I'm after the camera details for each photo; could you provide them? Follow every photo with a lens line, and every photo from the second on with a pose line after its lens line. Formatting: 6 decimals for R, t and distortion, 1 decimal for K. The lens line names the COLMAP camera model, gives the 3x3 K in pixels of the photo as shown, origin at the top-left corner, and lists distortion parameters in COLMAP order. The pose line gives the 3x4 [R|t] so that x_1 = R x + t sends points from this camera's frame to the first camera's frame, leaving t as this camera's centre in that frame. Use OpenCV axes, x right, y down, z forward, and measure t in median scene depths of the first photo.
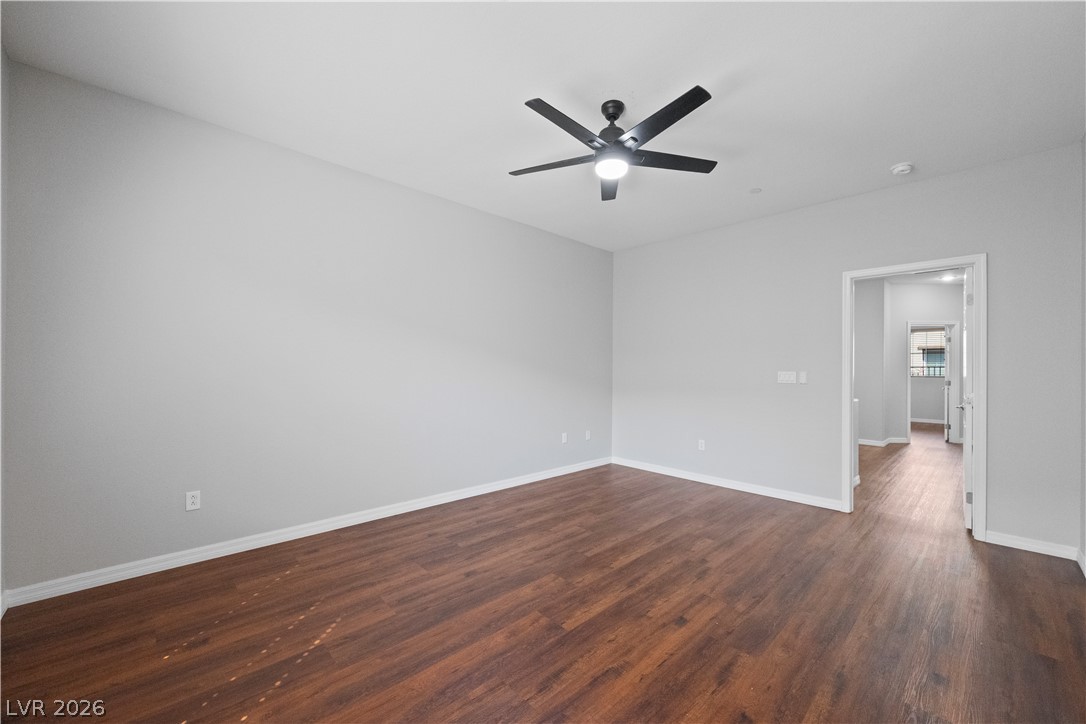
lens RADIAL K [[412.8, 0, 547.4], [0, 412.8, 363.1], [0, 0, 1]] dist [-0.003881, -0.000727]
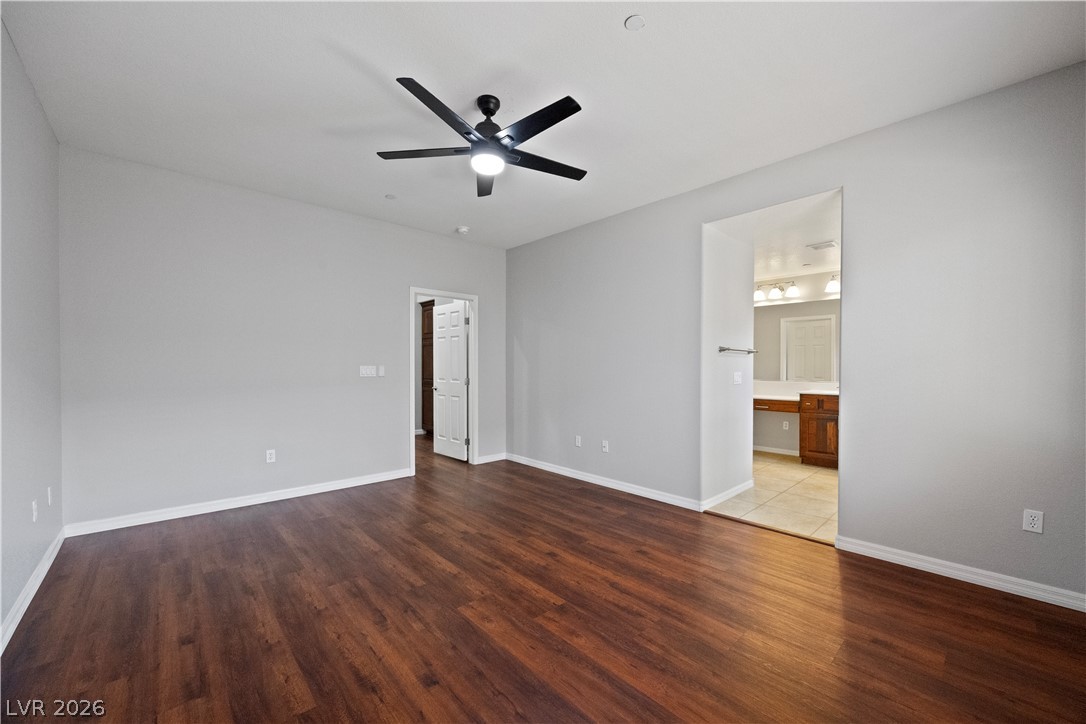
lens RADIAL K [[412.8, 0, 547.1], [0, 412.8, 366.0], [0, 0, 1]] dist [-0.003881, -0.000727]
pose [[0.034308, -0.005282, 0.999397, -0.824146], [-0.019379, 0.999795, 0.005950, -0.001502], [-0.999223, -0.019572, 0.034199, 0.785425]]
